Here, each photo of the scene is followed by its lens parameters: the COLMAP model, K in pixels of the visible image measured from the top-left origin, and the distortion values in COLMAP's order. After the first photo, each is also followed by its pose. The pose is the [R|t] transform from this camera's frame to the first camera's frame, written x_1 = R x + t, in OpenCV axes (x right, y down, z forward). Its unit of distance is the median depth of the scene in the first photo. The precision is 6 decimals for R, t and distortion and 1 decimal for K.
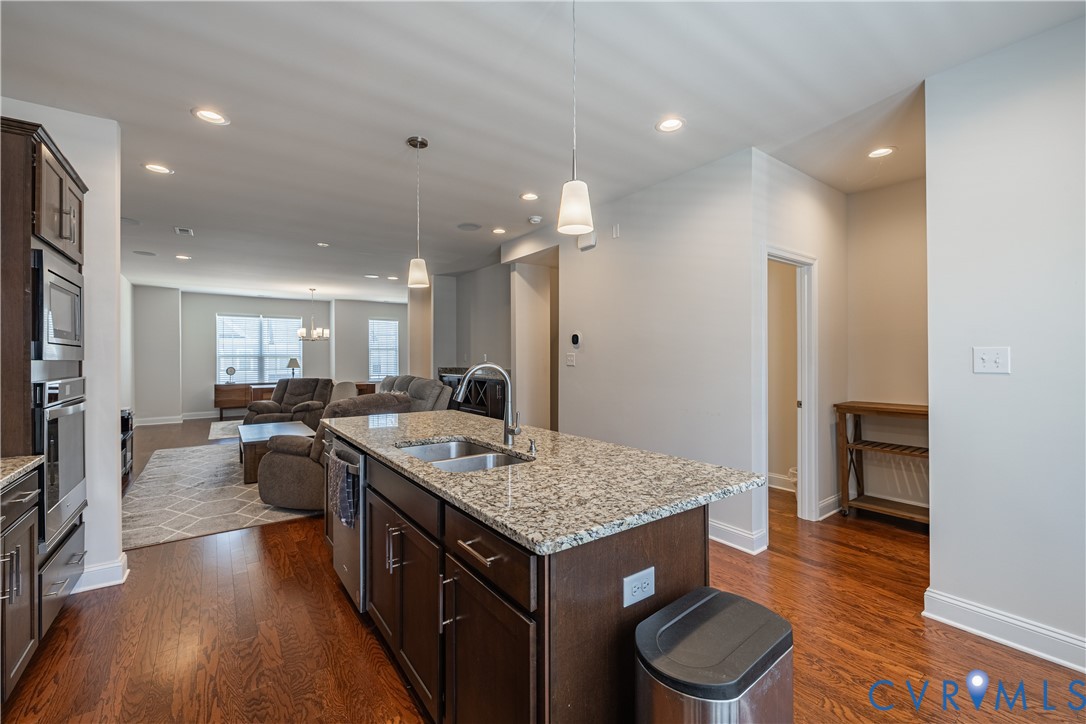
lens RADIAL K [[459.4, 0, 541.2], [0, 459.4, 357.6], [0, 0, 1]] dist [0.000718, -0.000008]
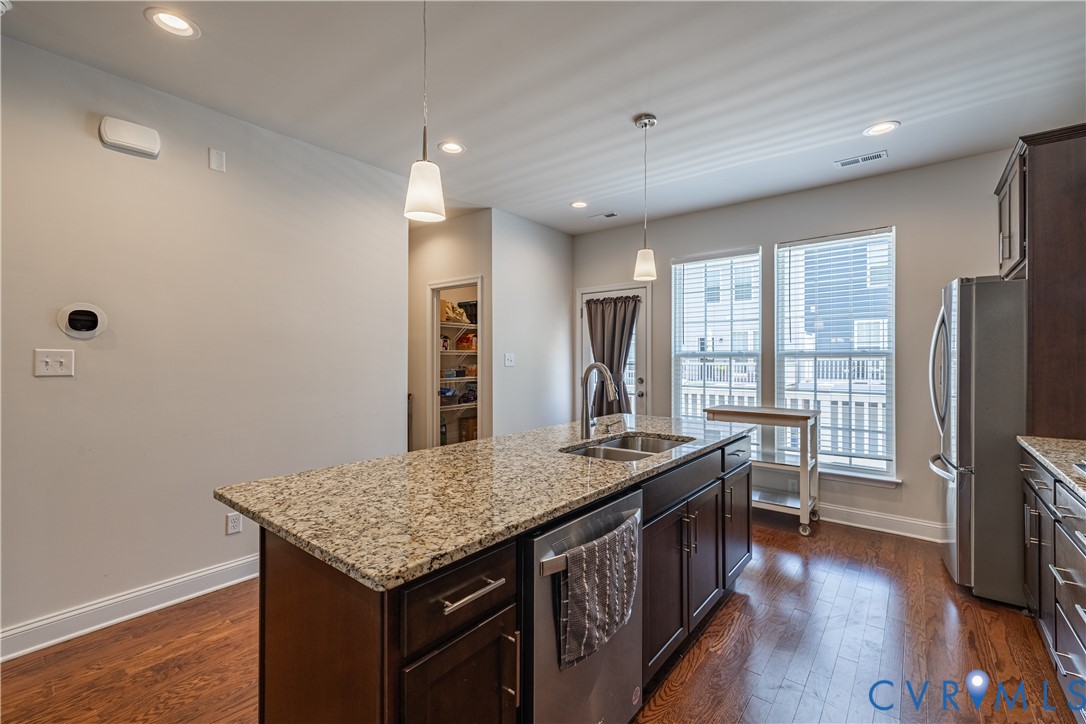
lens RADIAL K [[459.4, 0, 541.7], [0, 459.4, 359.6], [0, 0, 1]] dist [0.000718, -0.000008]
pose [[-0.255930, 0.000671, 0.966695, -0.473239], [0.000802, 1.000000, -0.000482, 0.002283], [-0.966695, 0.000652, -0.255930, 0.598485]]
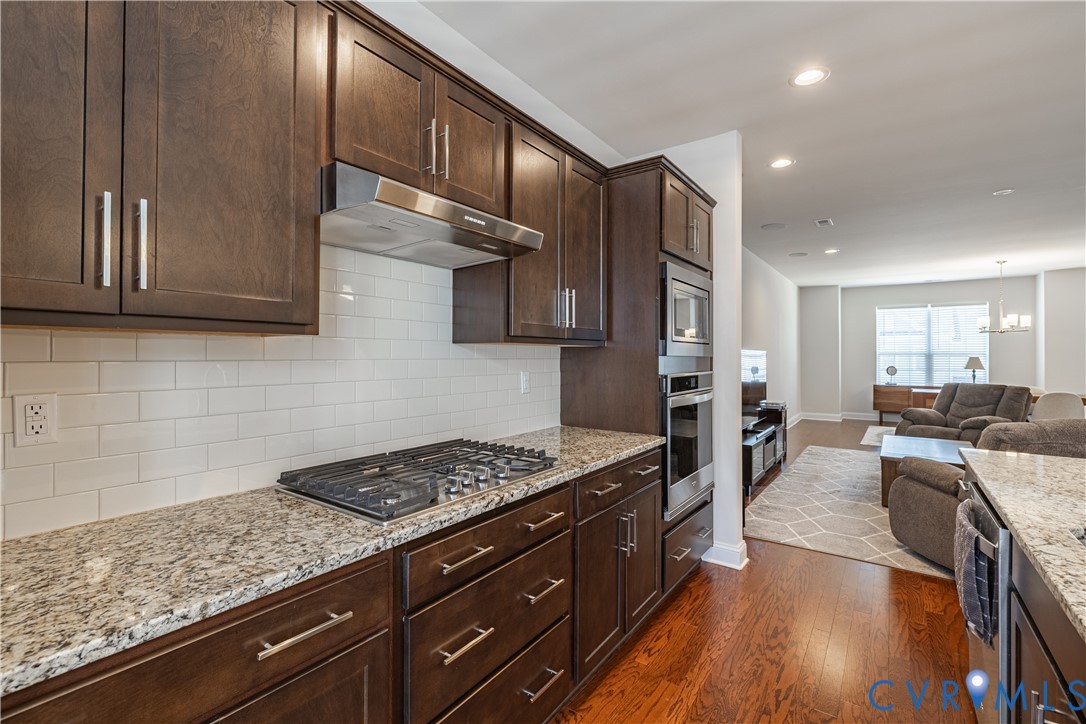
lens RADIAL K [[485.9, 0, 542.3], [0, 485.9, 355.1], [0, 0, 1]] dist [0.001070, -0.000585]
pose [[0.318784, 0.004324, -0.947817, -0.003539], [-0.005479, 0.999981, 0.002719, 0.000470], [0.947812, 0.004326, 0.318802, 0.116808]]
